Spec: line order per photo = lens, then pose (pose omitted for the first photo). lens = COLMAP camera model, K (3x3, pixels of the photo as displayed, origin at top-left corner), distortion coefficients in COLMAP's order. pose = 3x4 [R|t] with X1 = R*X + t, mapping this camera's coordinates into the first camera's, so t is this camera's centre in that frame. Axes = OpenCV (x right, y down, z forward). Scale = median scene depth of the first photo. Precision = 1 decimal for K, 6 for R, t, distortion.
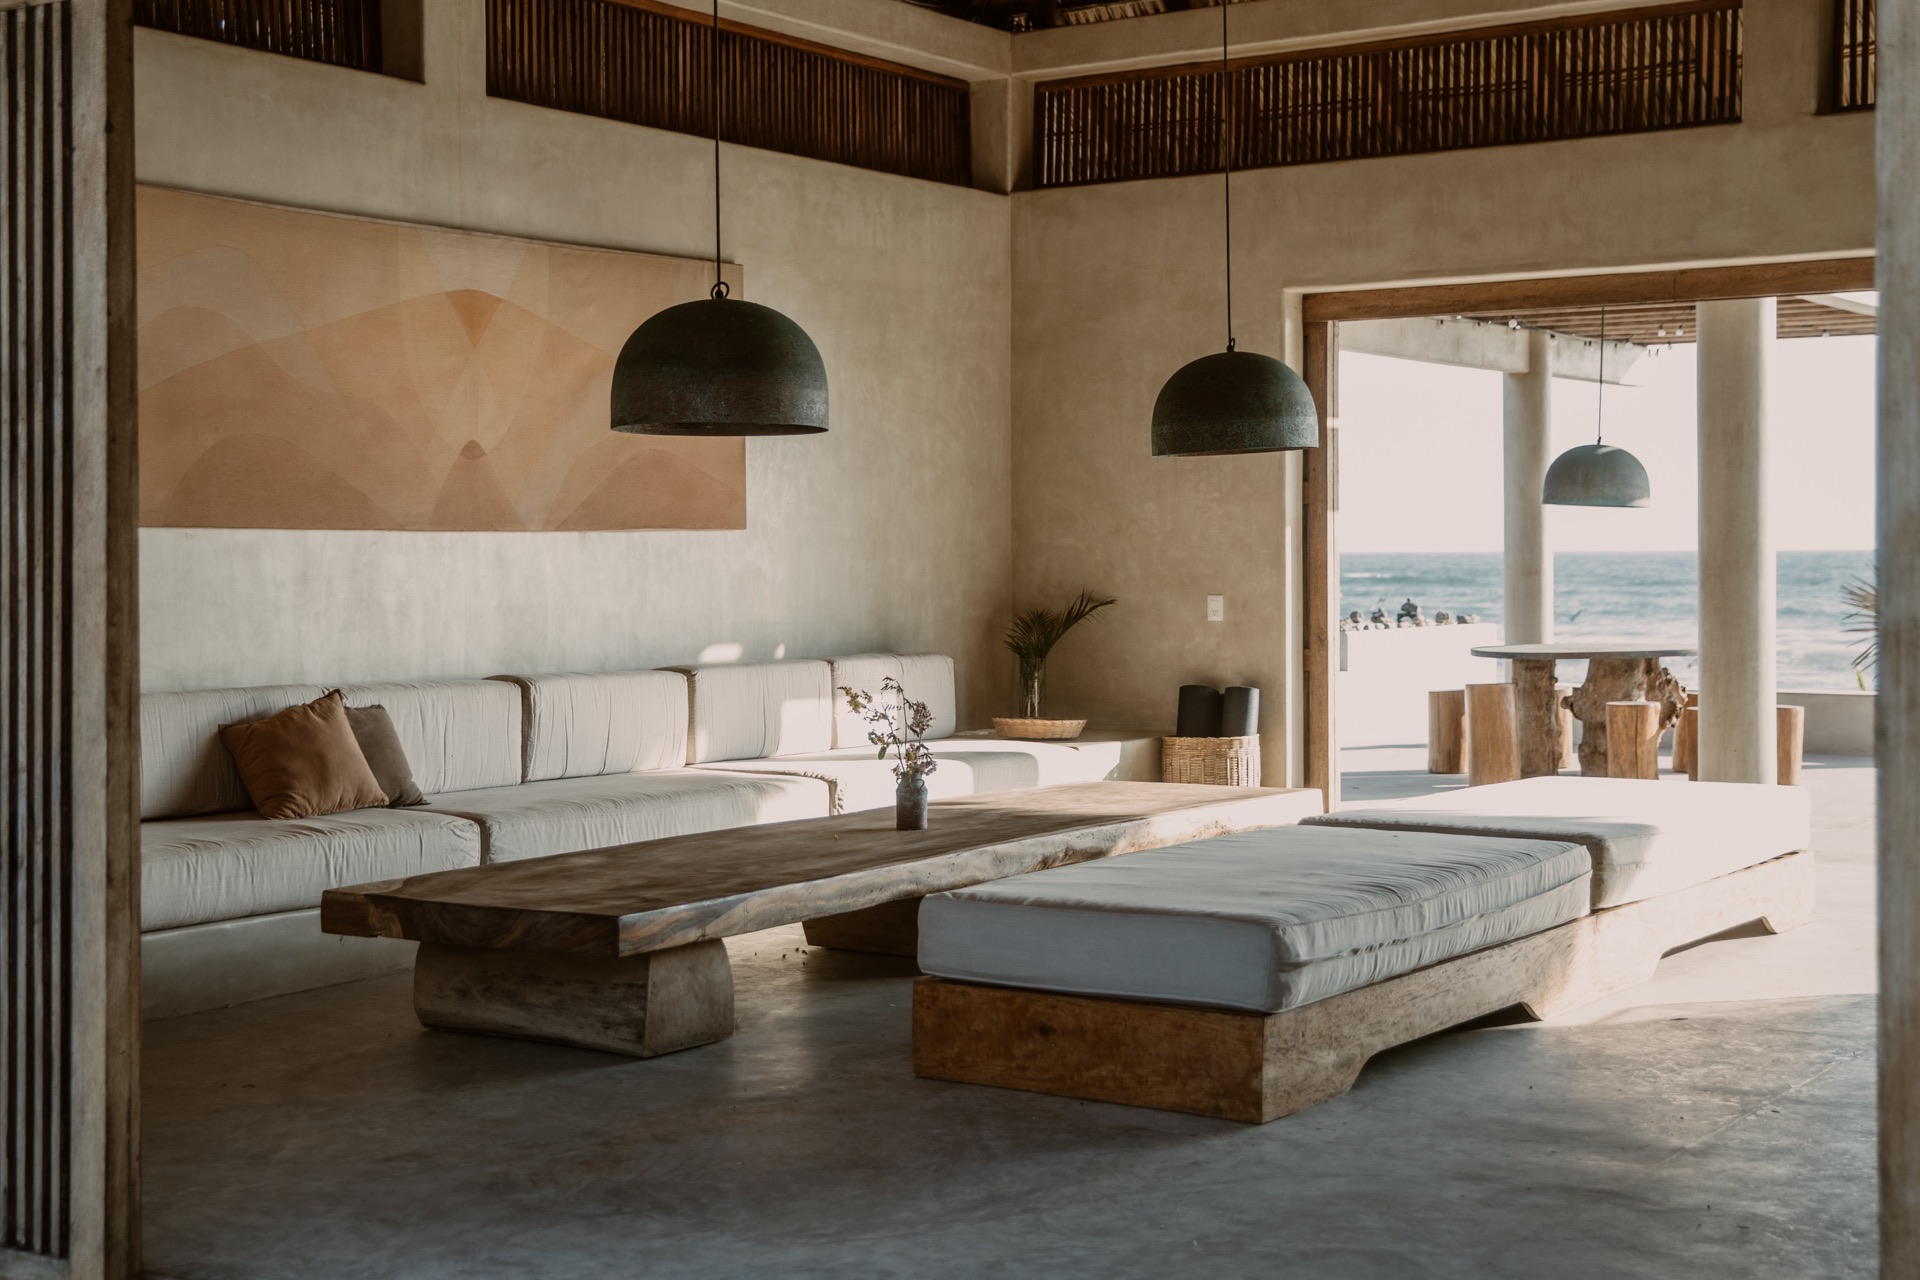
lens RADIAL K [[2708.2, 0, 1011.6], [0, 2708.2, 548.3], [0, 0, 1]] dist [0.046848, 0.000000]
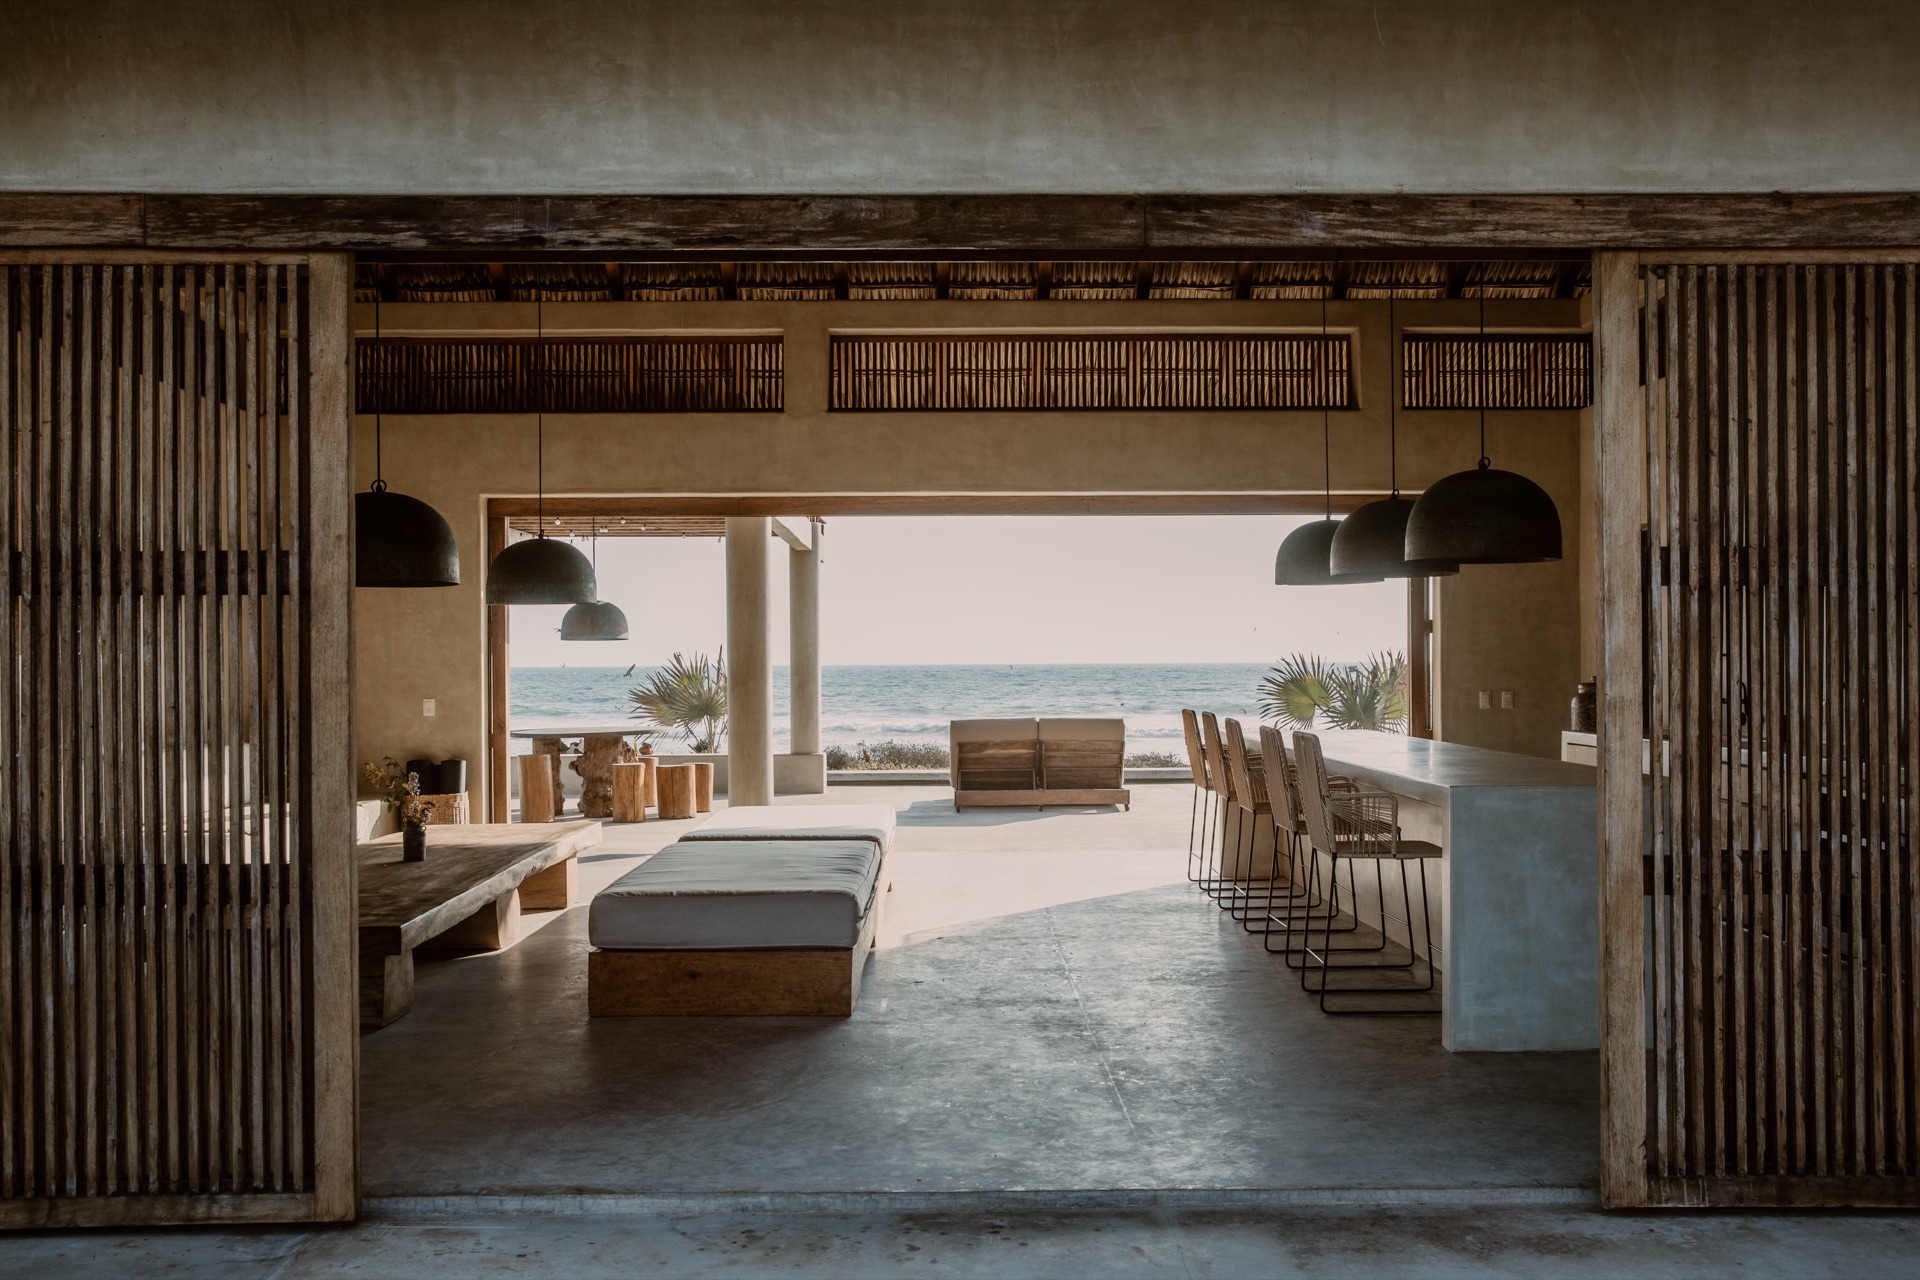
lens RADIAL K [[1780.7, 0, 957.5], [0, 1780.7, 635.1], [0, 0, 1]] dist [0.000107, 0.000000]
pose [[0.823311, 0.008819, 0.567521, -0.294459], [0.001236, 0.999849, -0.017329, -0.000087], [-0.567589, 0.014969, 0.823176, 0.043881]]
